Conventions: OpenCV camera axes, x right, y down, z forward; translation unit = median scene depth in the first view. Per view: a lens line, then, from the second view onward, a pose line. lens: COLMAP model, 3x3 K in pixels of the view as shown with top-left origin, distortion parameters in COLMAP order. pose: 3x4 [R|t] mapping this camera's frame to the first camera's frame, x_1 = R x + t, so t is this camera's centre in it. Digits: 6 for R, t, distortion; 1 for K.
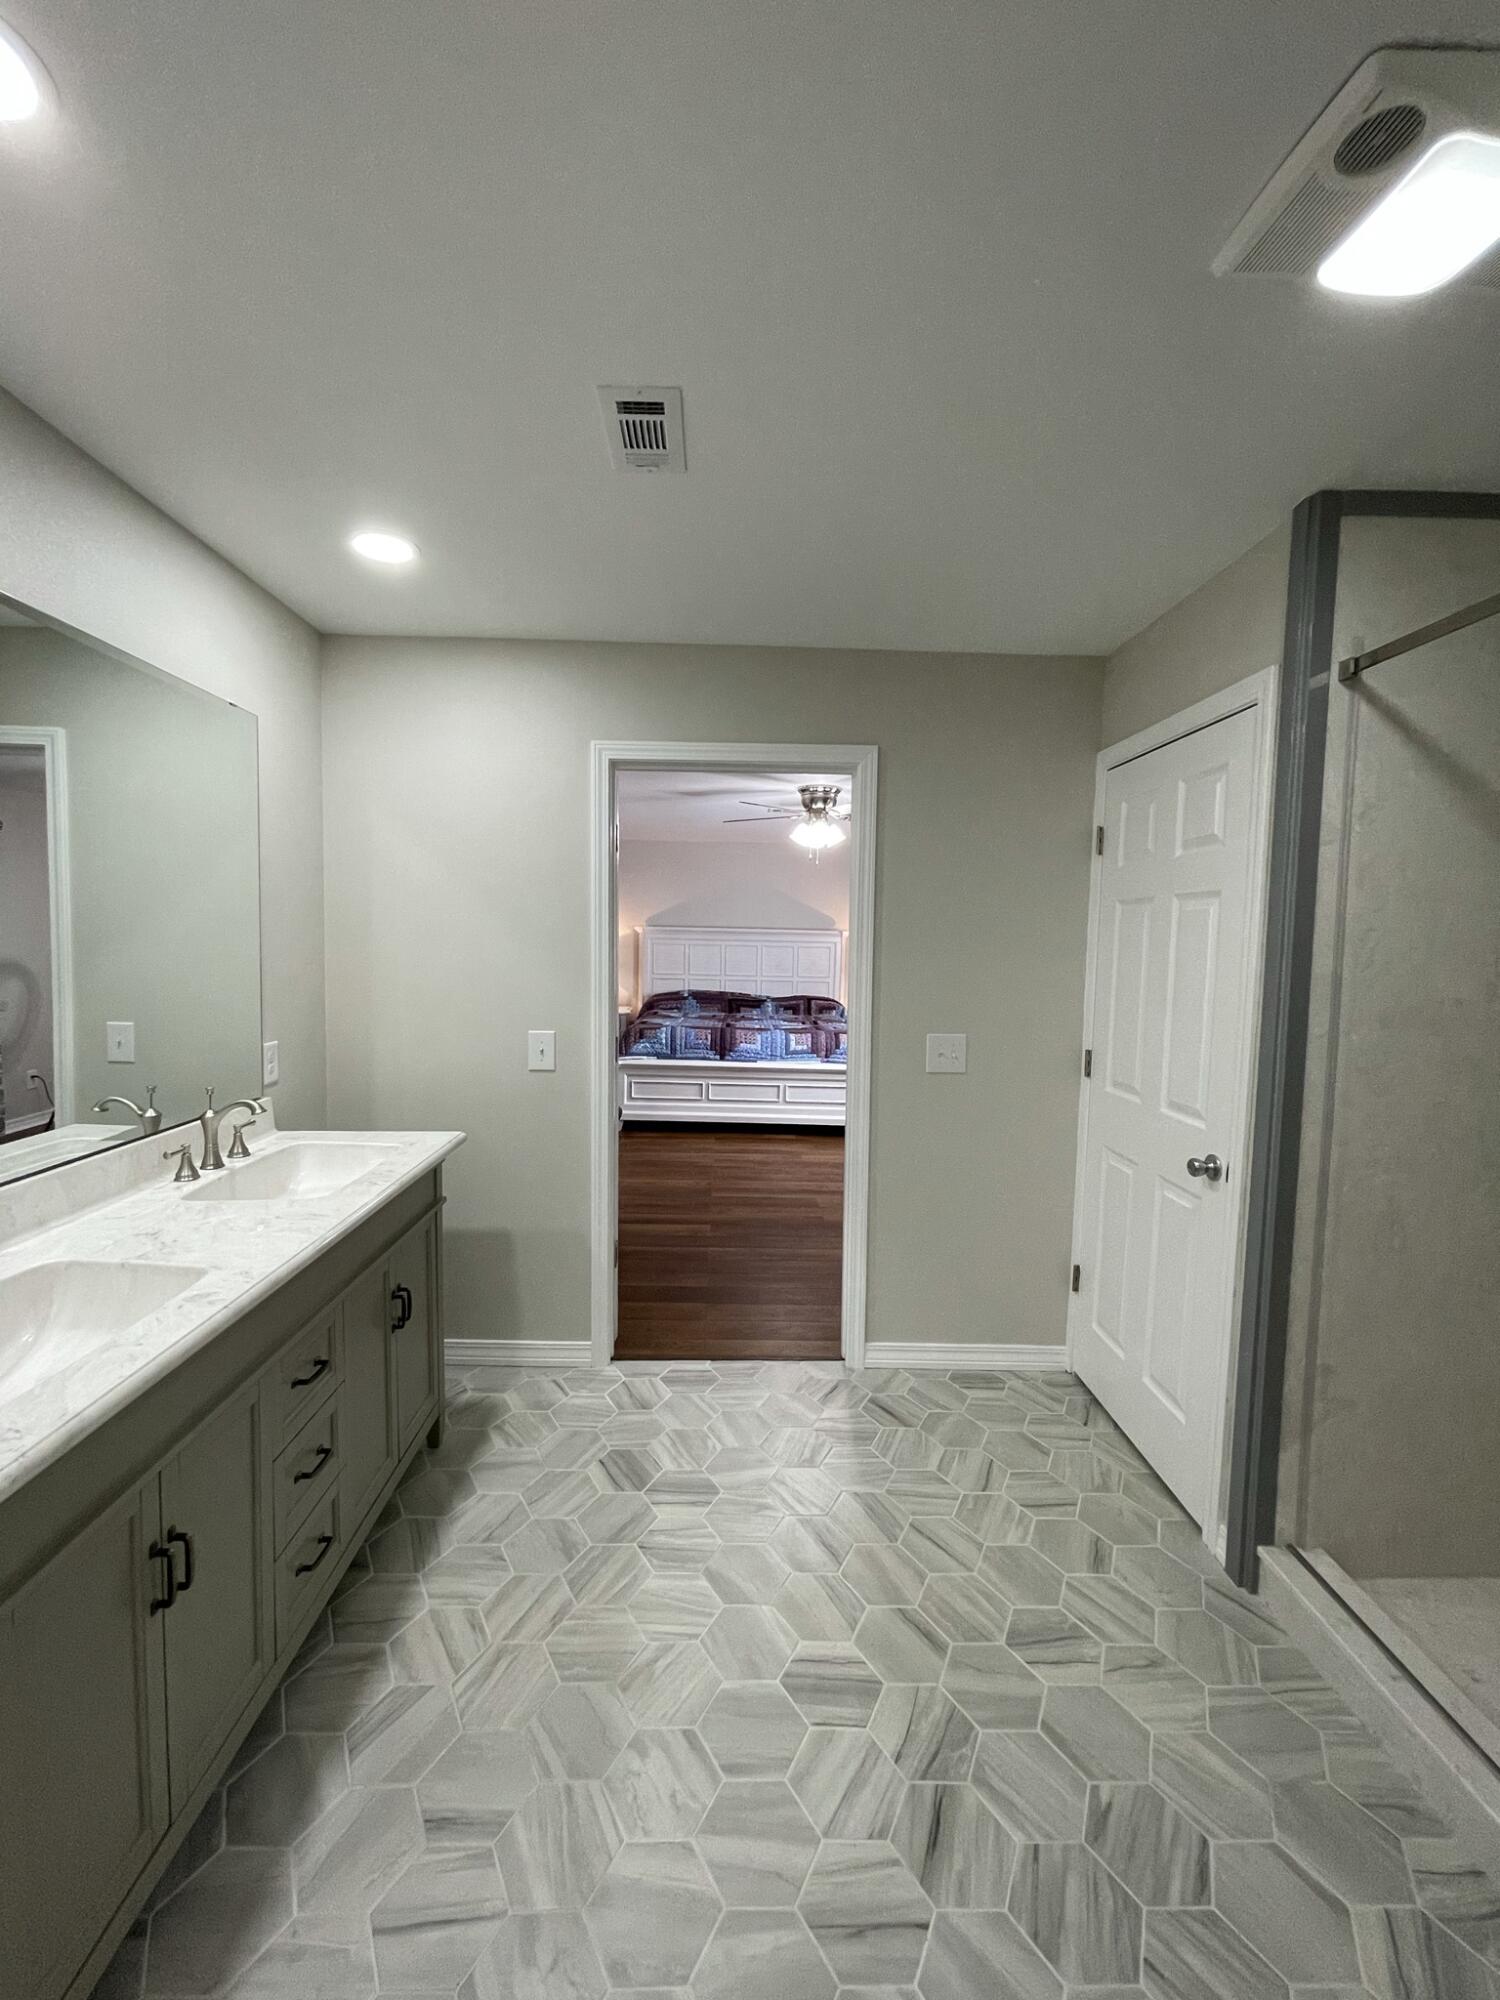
lens RADIAL K [[803.7, 0, 740.5], [0, 803.7, 993.4], [0, 0, 1]] dist [-0.004343, -0.000284]
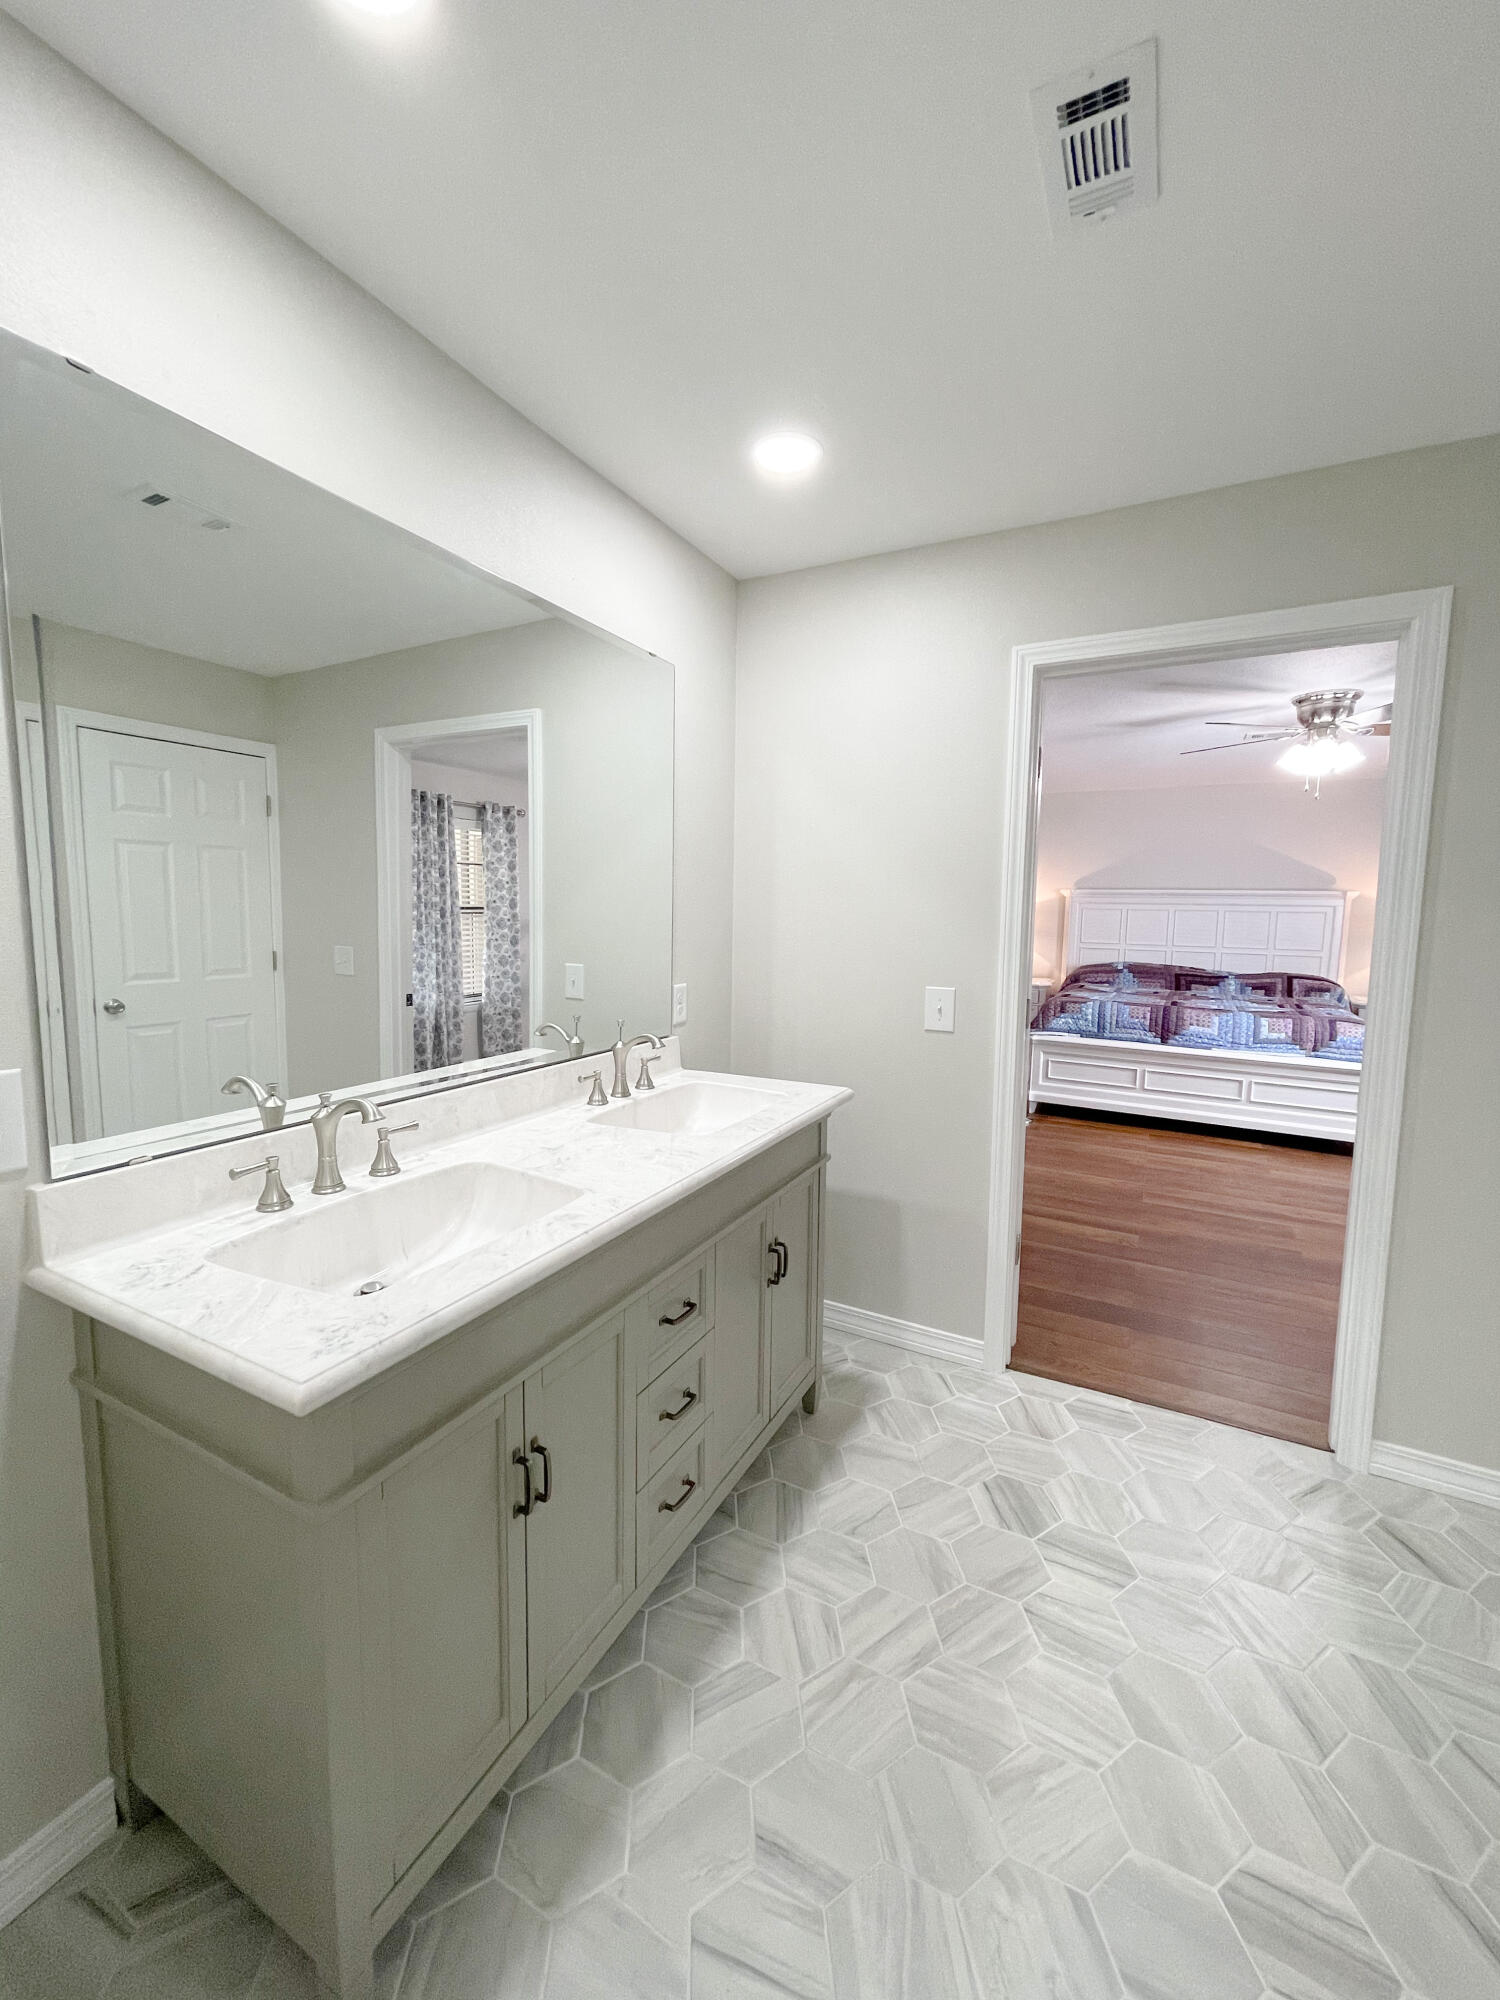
lens RADIAL K [[803.7, 0, 738.2], [0, 803.7, 997.6], [0, 0, 1]] dist [-0.004343, -0.000284]
pose [[0.871767, 0.046694, -0.487690, -0.011105], [-0.029257, 0.998633, 0.043317, 0.034265], [0.489046, -0.023494, 0.871942, 0.142398]]
